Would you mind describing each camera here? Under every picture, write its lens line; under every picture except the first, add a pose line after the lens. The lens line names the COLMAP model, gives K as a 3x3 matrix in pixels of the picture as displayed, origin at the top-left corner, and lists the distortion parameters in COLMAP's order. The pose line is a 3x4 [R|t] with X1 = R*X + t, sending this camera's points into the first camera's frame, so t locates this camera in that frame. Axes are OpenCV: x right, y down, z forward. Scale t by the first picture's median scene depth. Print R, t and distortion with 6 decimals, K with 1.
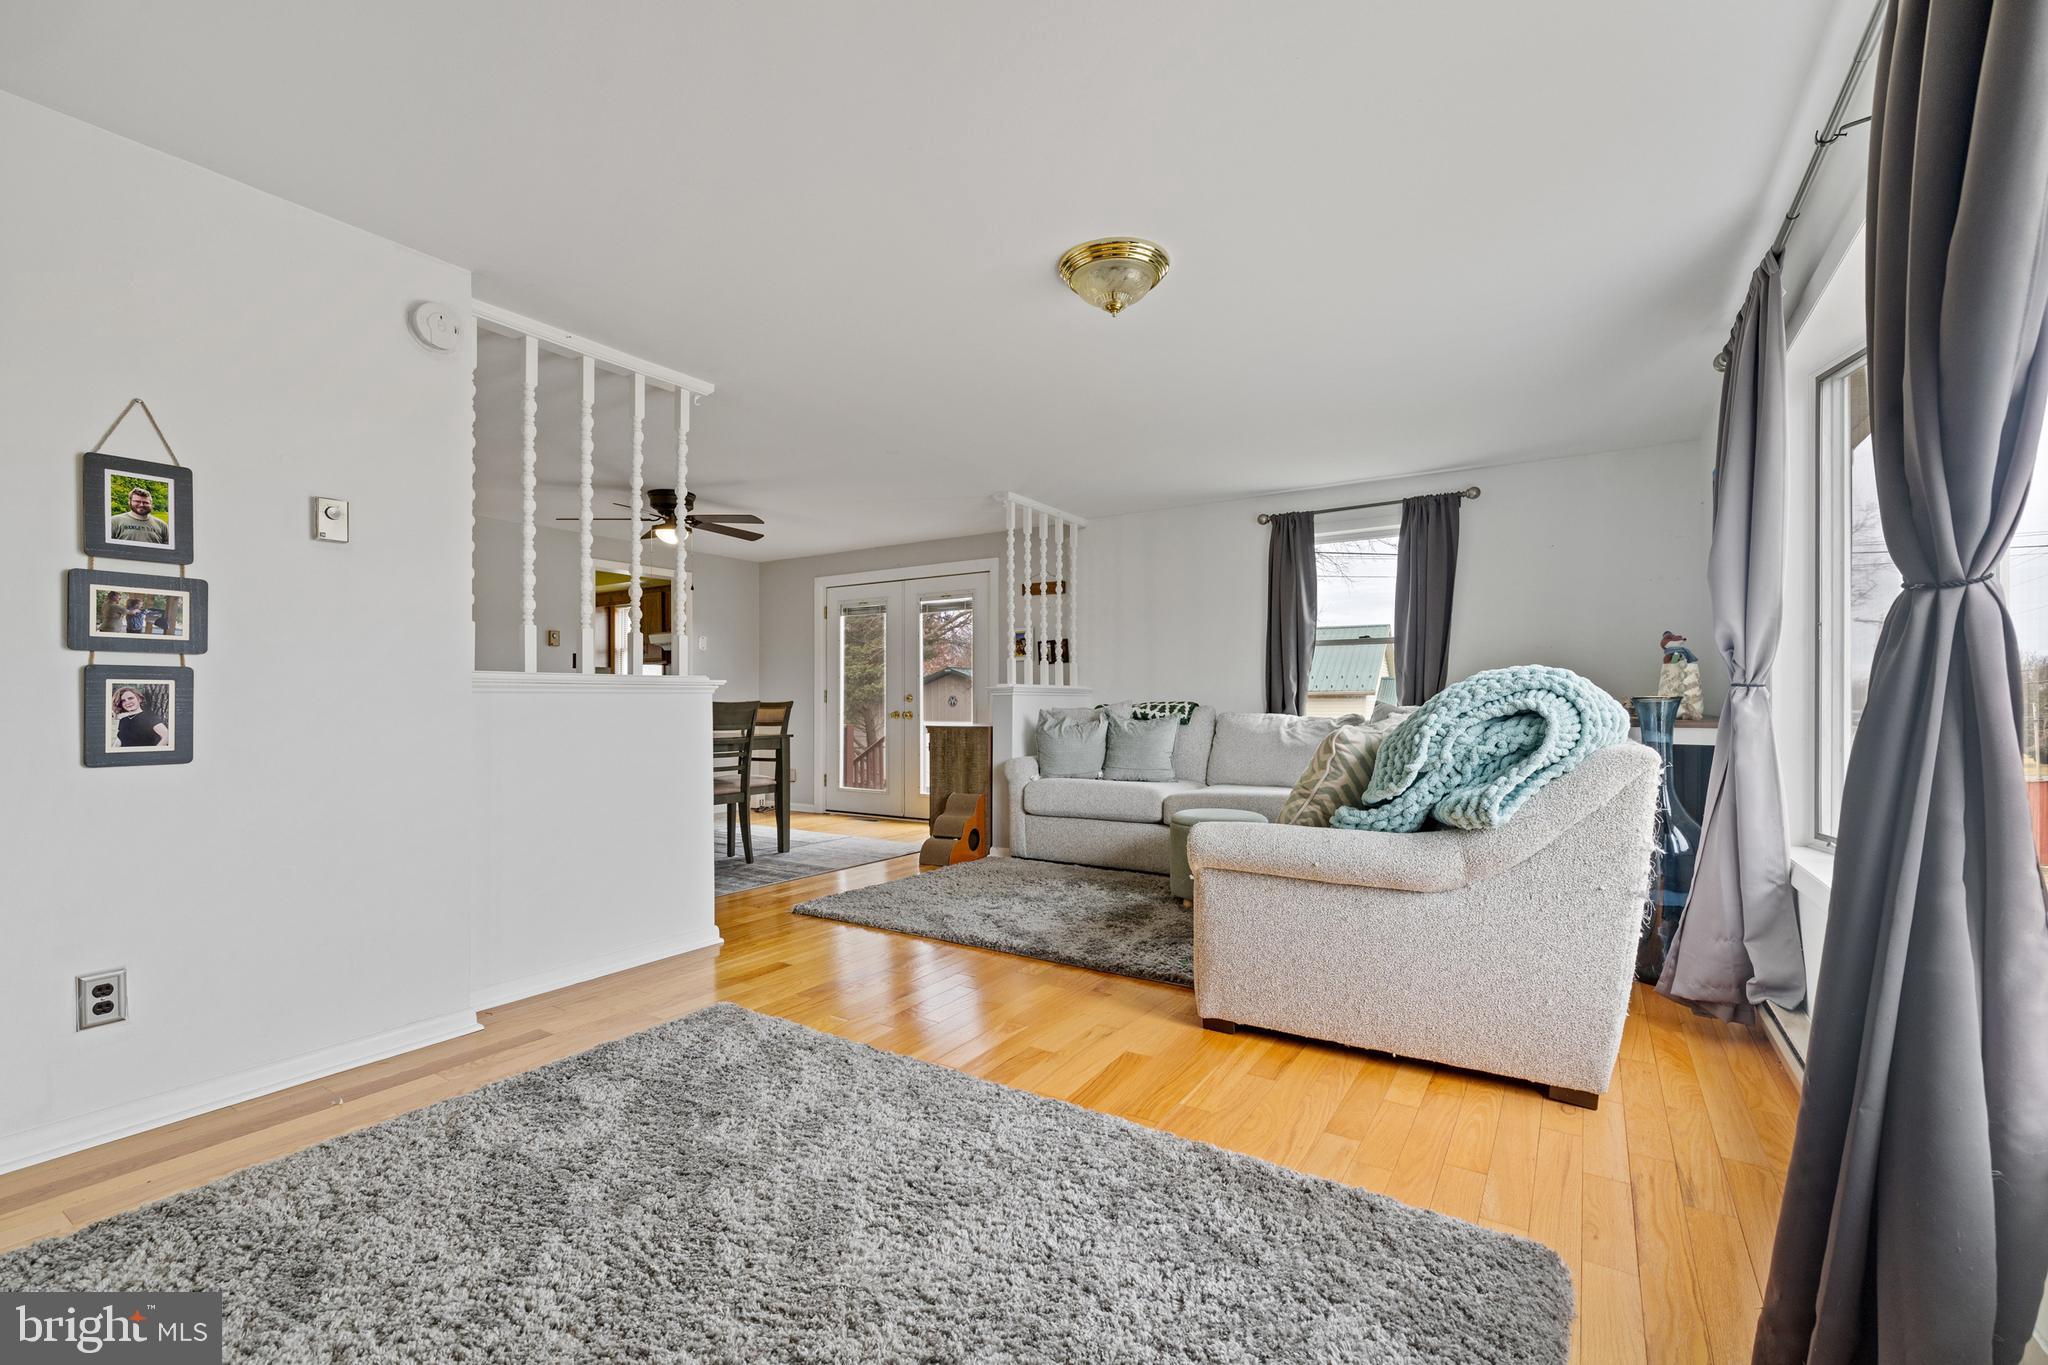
lens RADIAL K [[878.5, 0, 1019.3], [0, 878.5, 705.8], [0, 0, 1]] dist [0.002153, -0.000126]
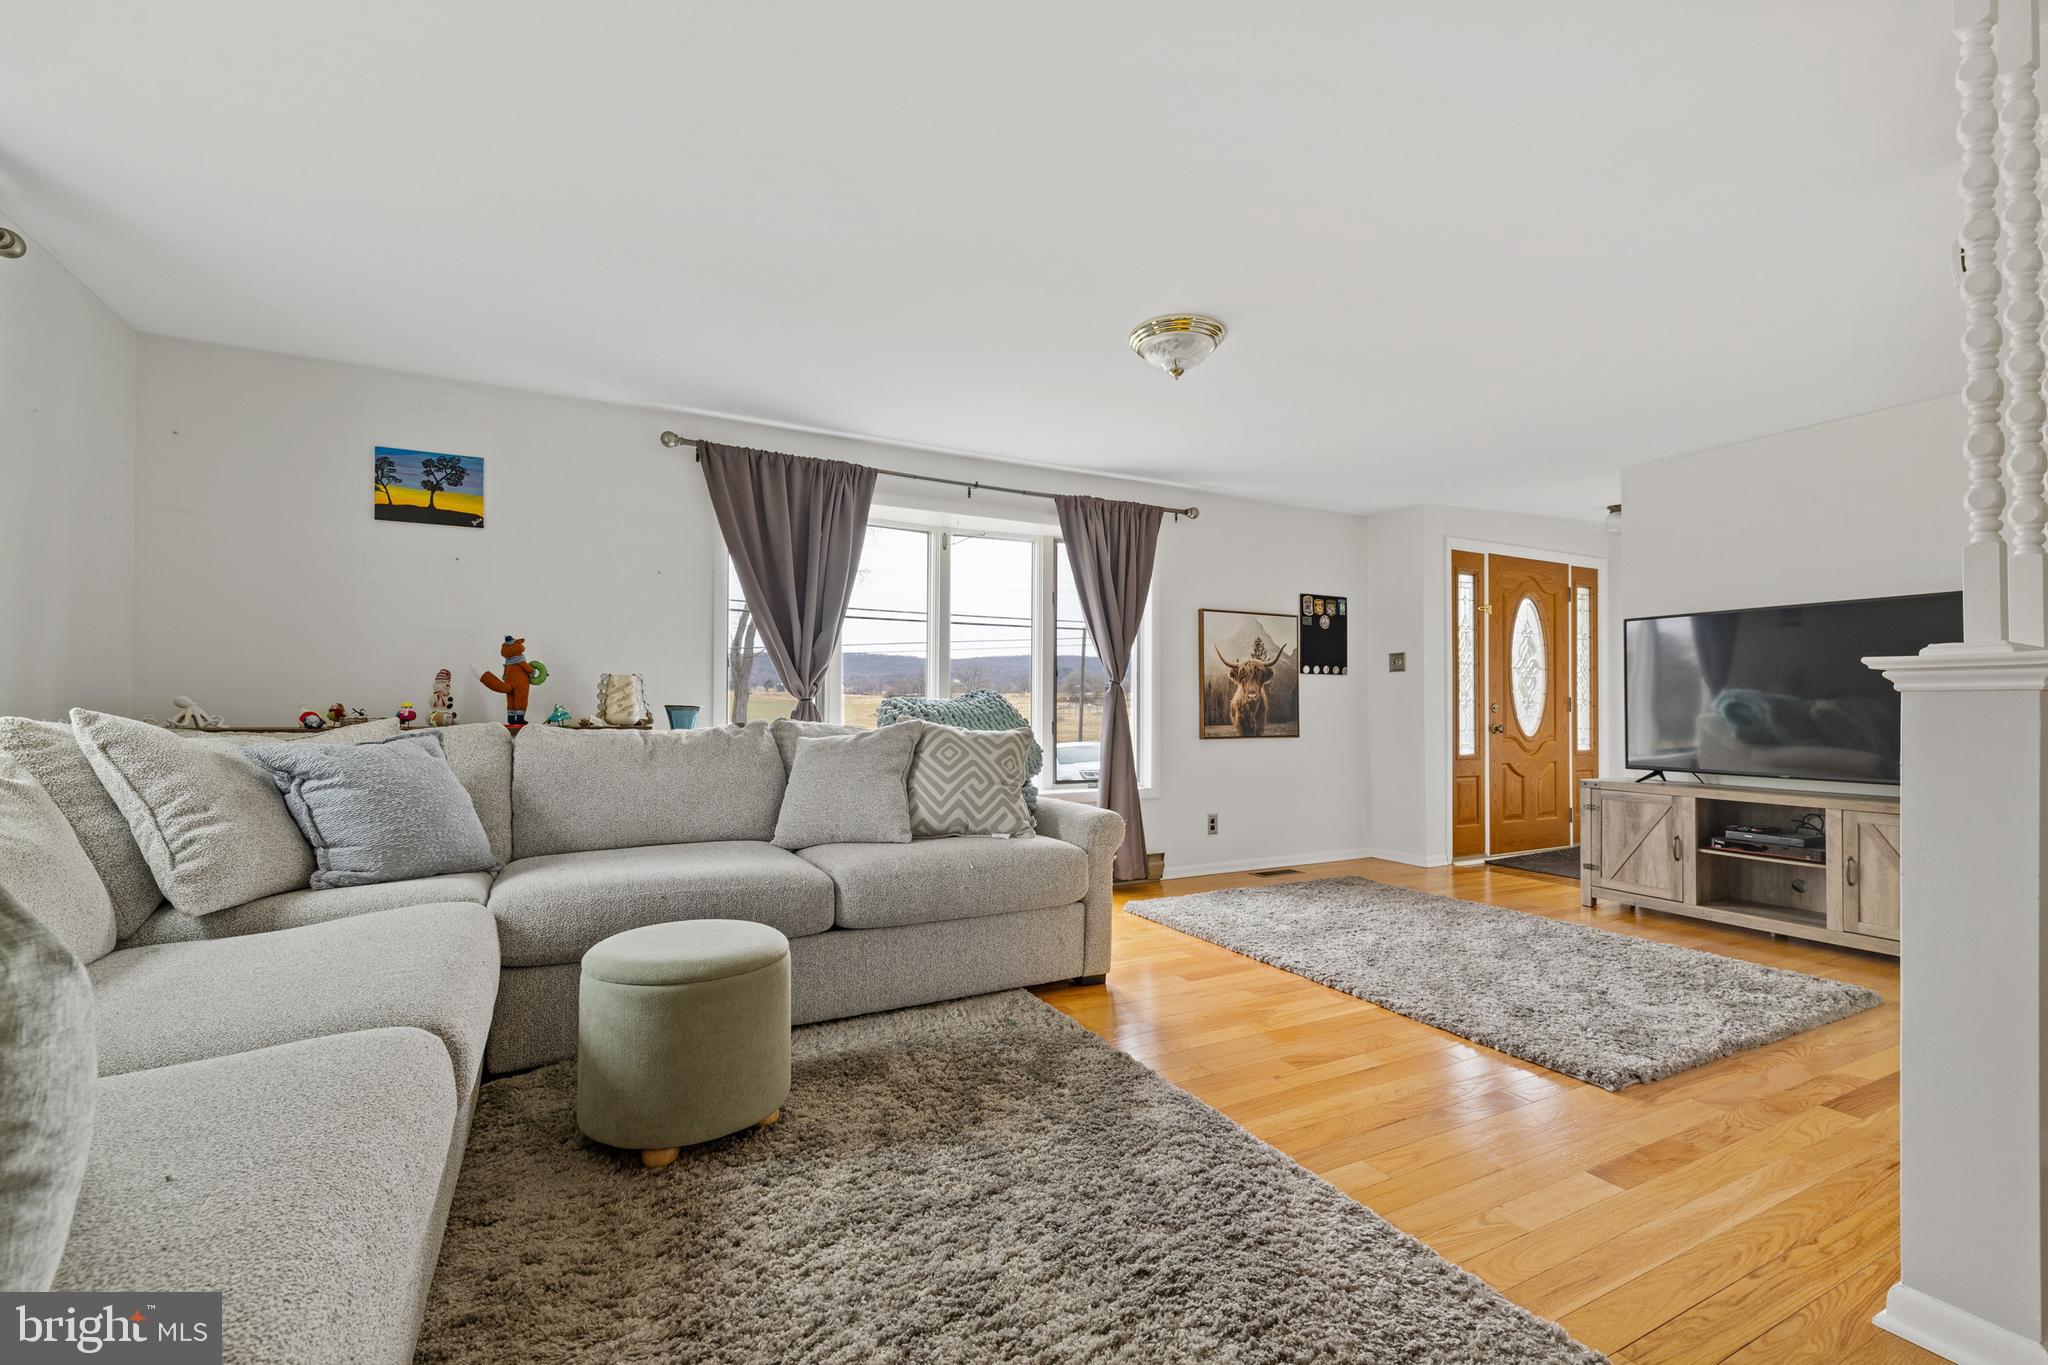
lens RADIAL K [[872.4, 0, 1009.3], [0, 872.4, 693.2], [0, 0, 1]] dist [0.003253, 0.000109]
pose [[-0.869784, 0.007382, 0.493378, -0.138801], [0.000096, 0.999891, -0.014791, -0.005652], [-0.493433, -0.012818, -0.869689, 1.088509]]
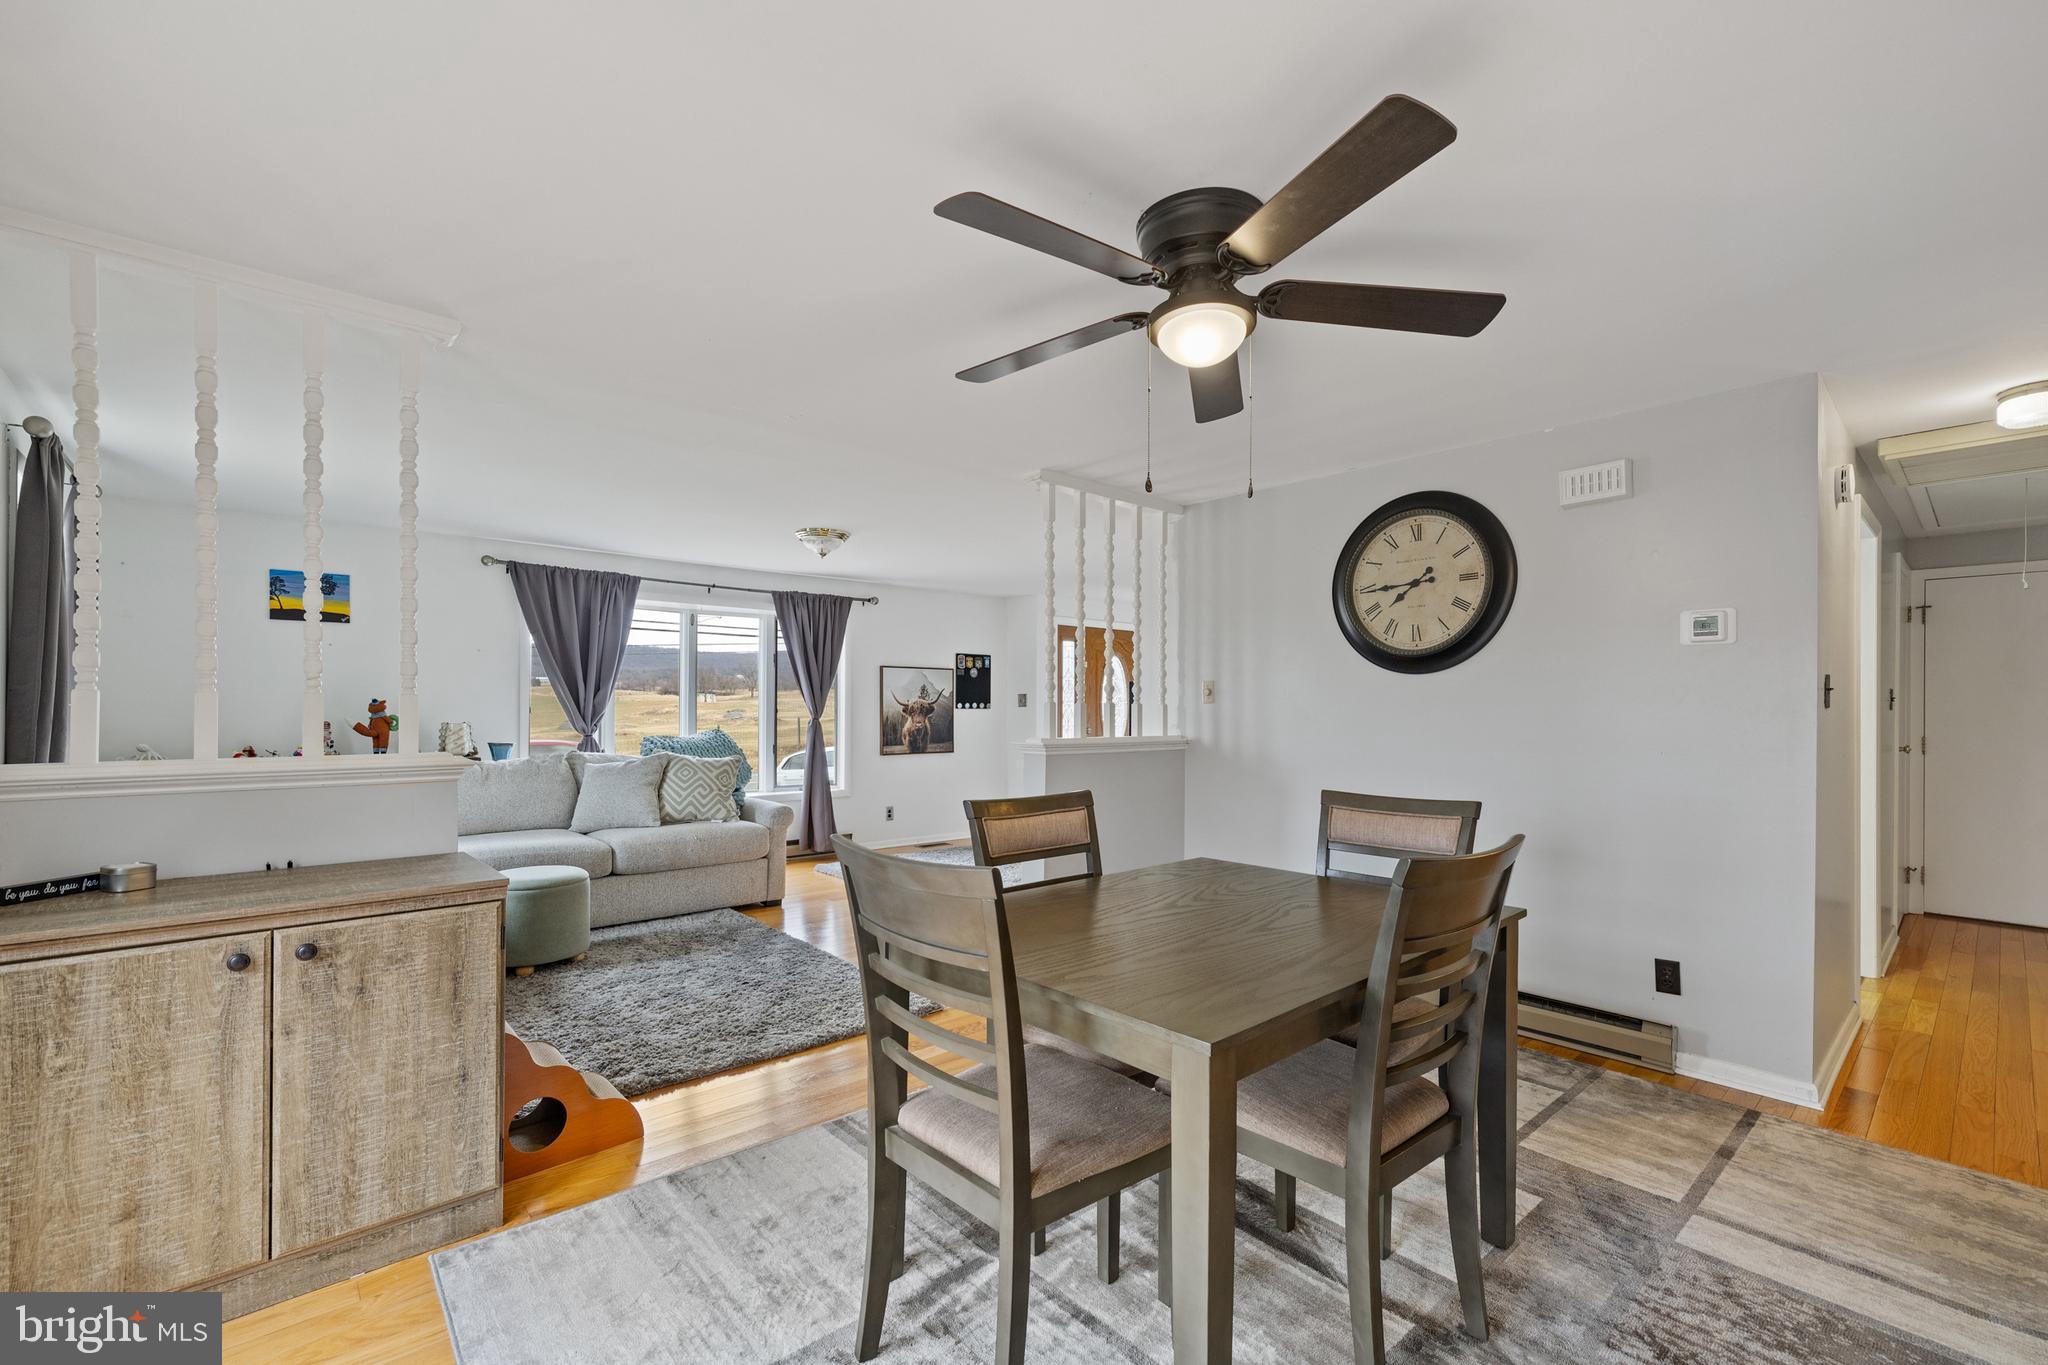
lens RADIAL K [[878.5, 0, 1019.3], [0, 878.5, 705.8], [0, 0, 1]] dist [0.002153, -0.000126]
pose [[-0.964073, -0.003052, 0.265618, -0.453401], [-0.002580, 0.999994, 0.002126, -0.055004], [-0.265623, 0.001364, -0.964076, 1.468757]]
